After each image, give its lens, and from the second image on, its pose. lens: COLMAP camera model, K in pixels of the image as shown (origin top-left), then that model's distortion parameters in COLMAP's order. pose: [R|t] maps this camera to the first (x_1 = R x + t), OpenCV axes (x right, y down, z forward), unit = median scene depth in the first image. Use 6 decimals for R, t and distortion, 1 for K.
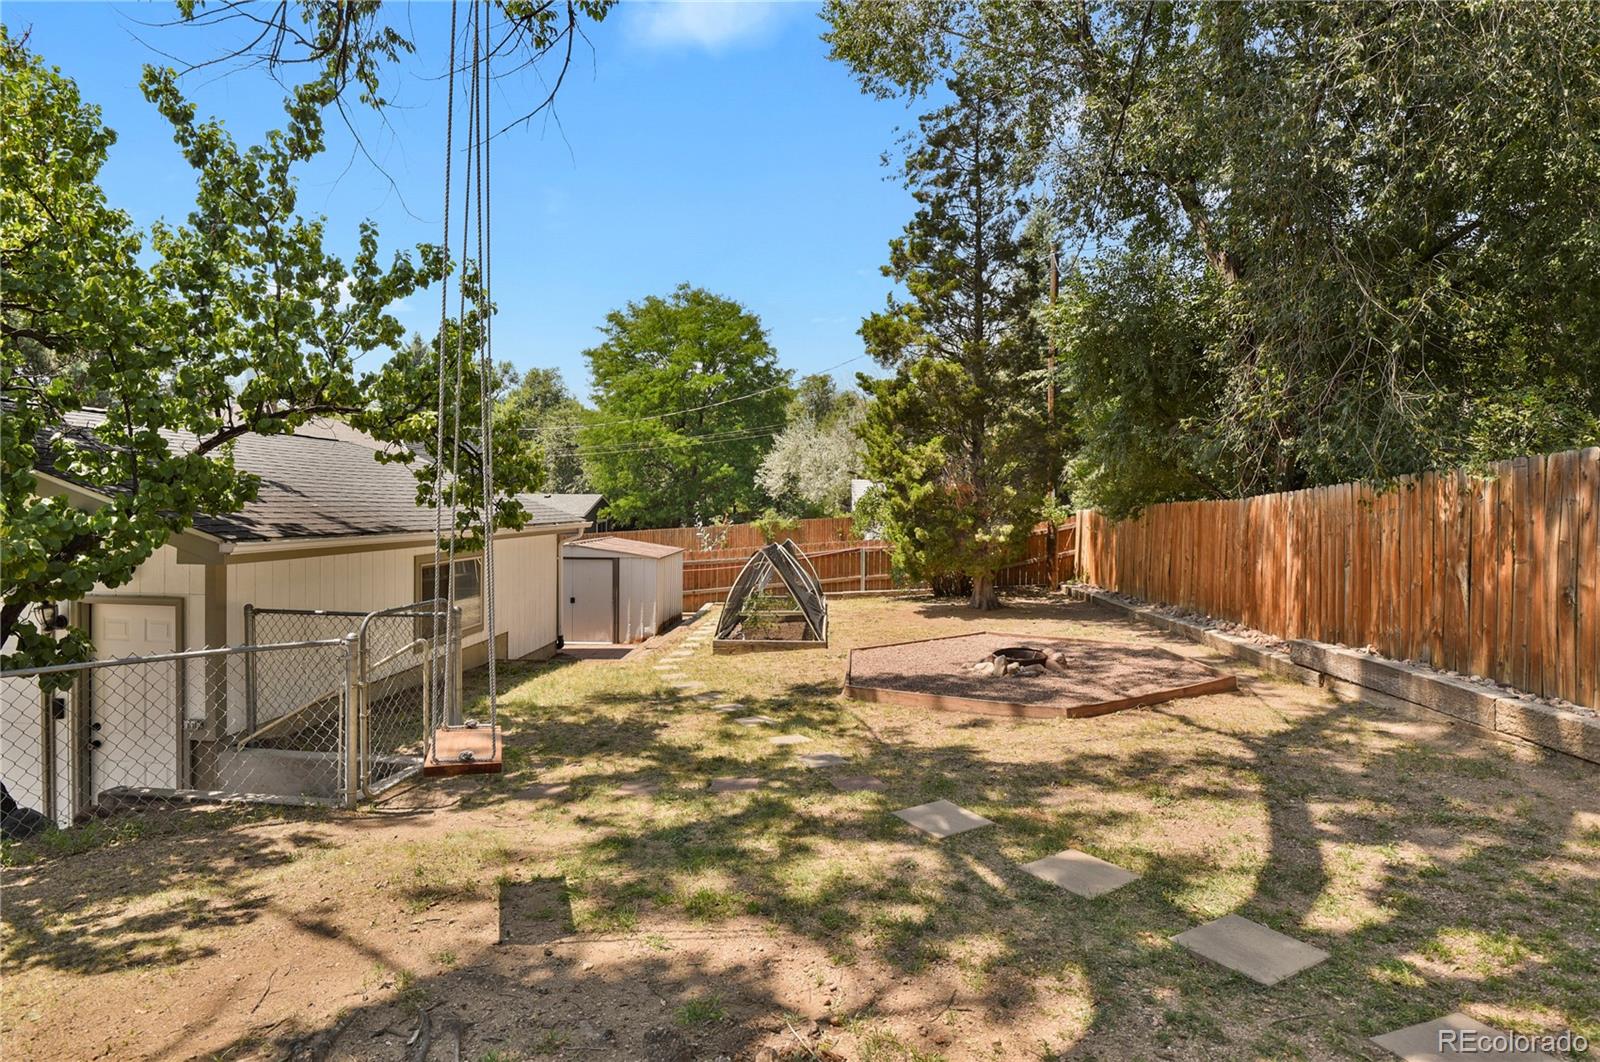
lens RADIAL K [[801.1, 0, 830.5], [0, 801.1, 530.3], [0, 0, 1]] dist [-0.034542, 0.000633]
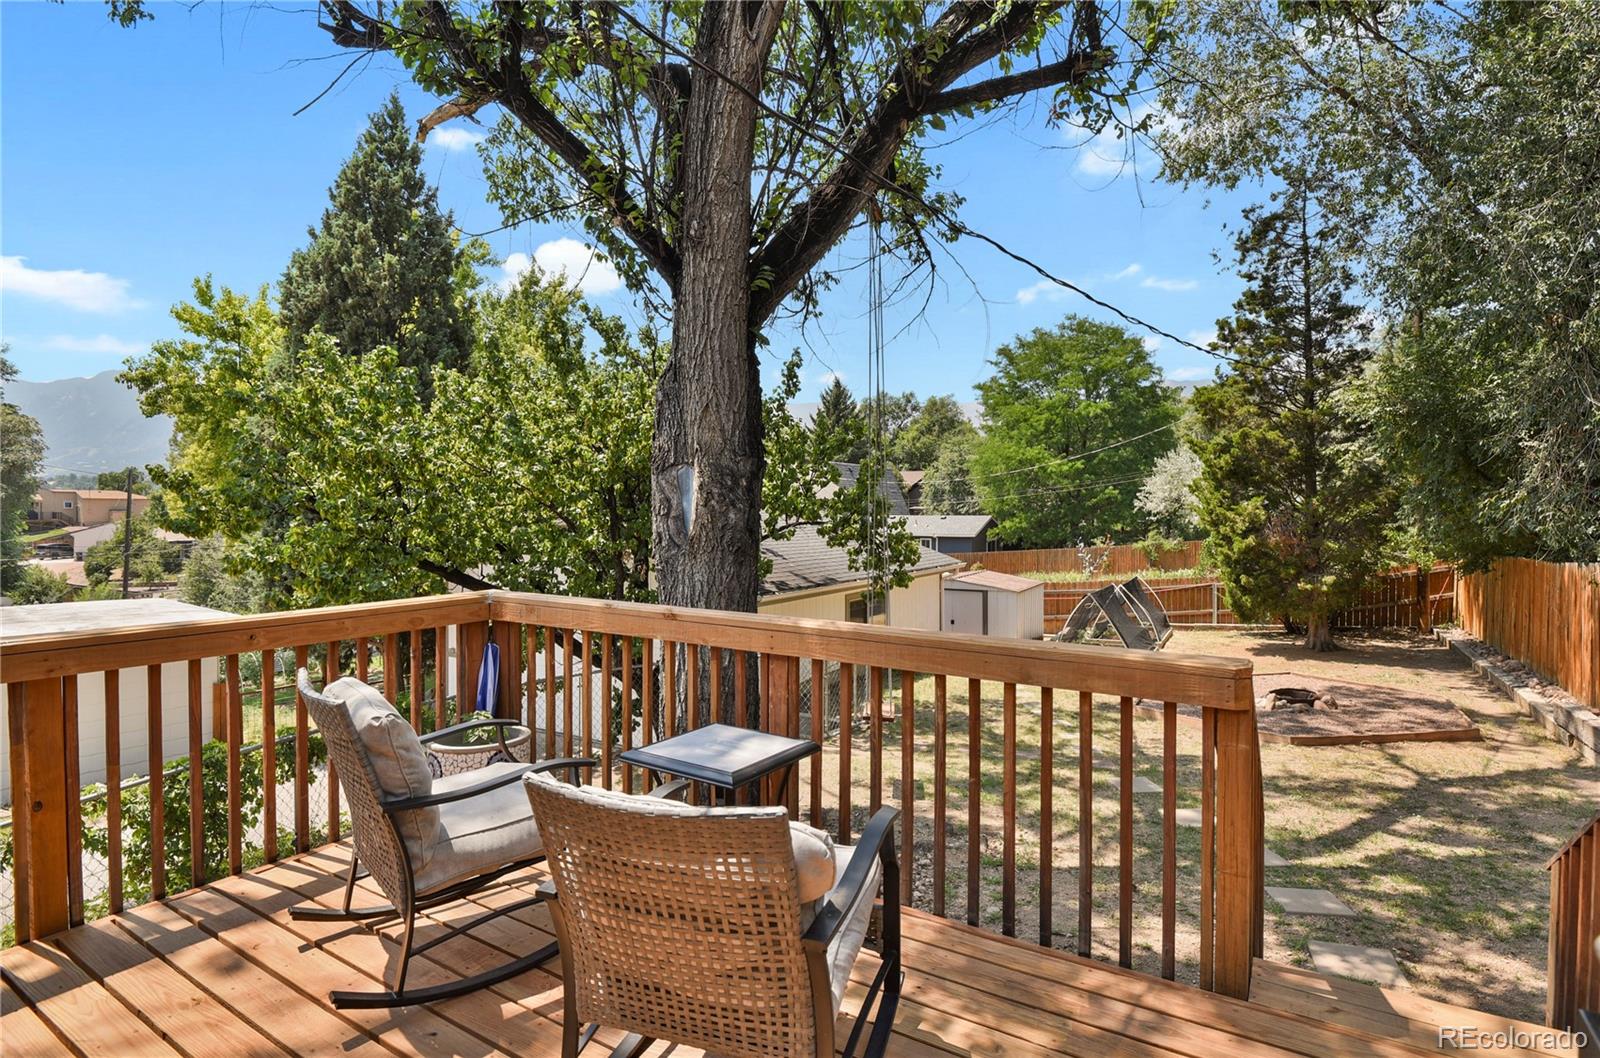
lens RADIAL K [[801.1, 0, 830.5], [0, 801.1, 528.3], [0, 0, 1]] dist [-0.034542, 0.000633]
pose [[0.884411, -0.001128, -0.466708, 0.111258], [-0.005449, 0.999904, -0.012741, -0.049081], [0.466678, 0.013811, 0.884319, -0.245498]]
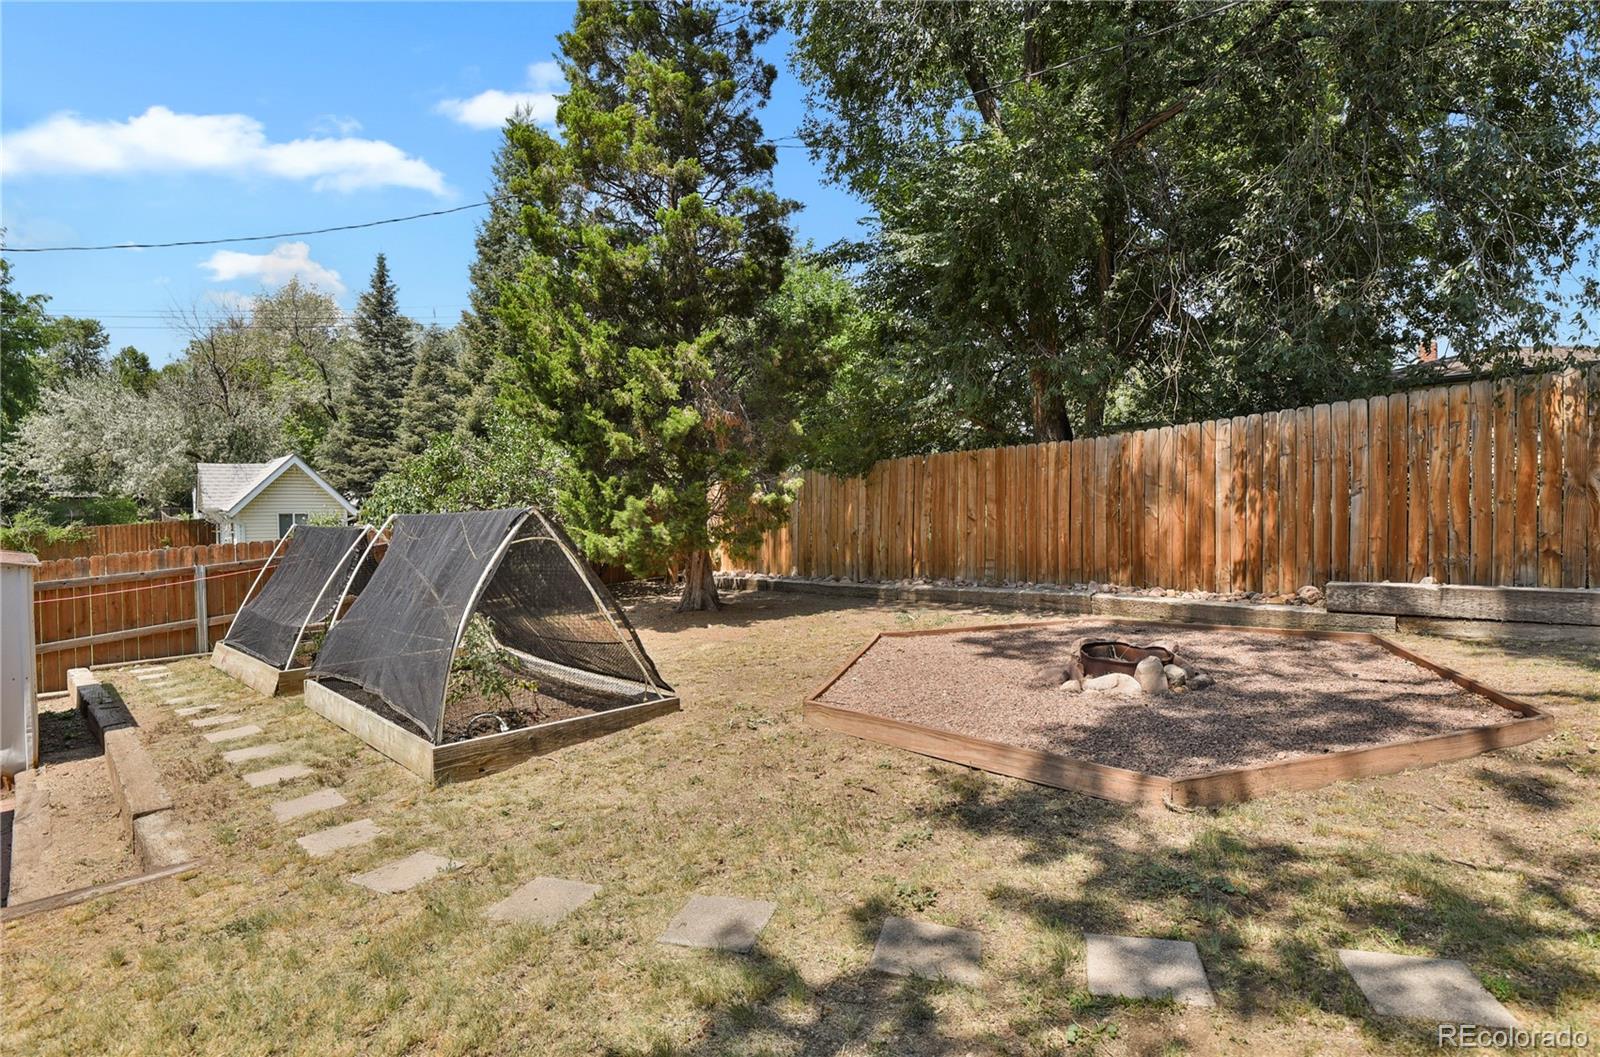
lens RADIAL K [[801.1, 0, 830.5], [0, 801.1, 527.8], [0, 0, 1]] dist [-0.034542, 0.000633]
pose [[0.699968, -0.035241, 0.713304, -0.221111], [0.042283, 0.999075, 0.007868, 0.029277], [-0.712921, 0.024654, 0.700811, 0.460083]]
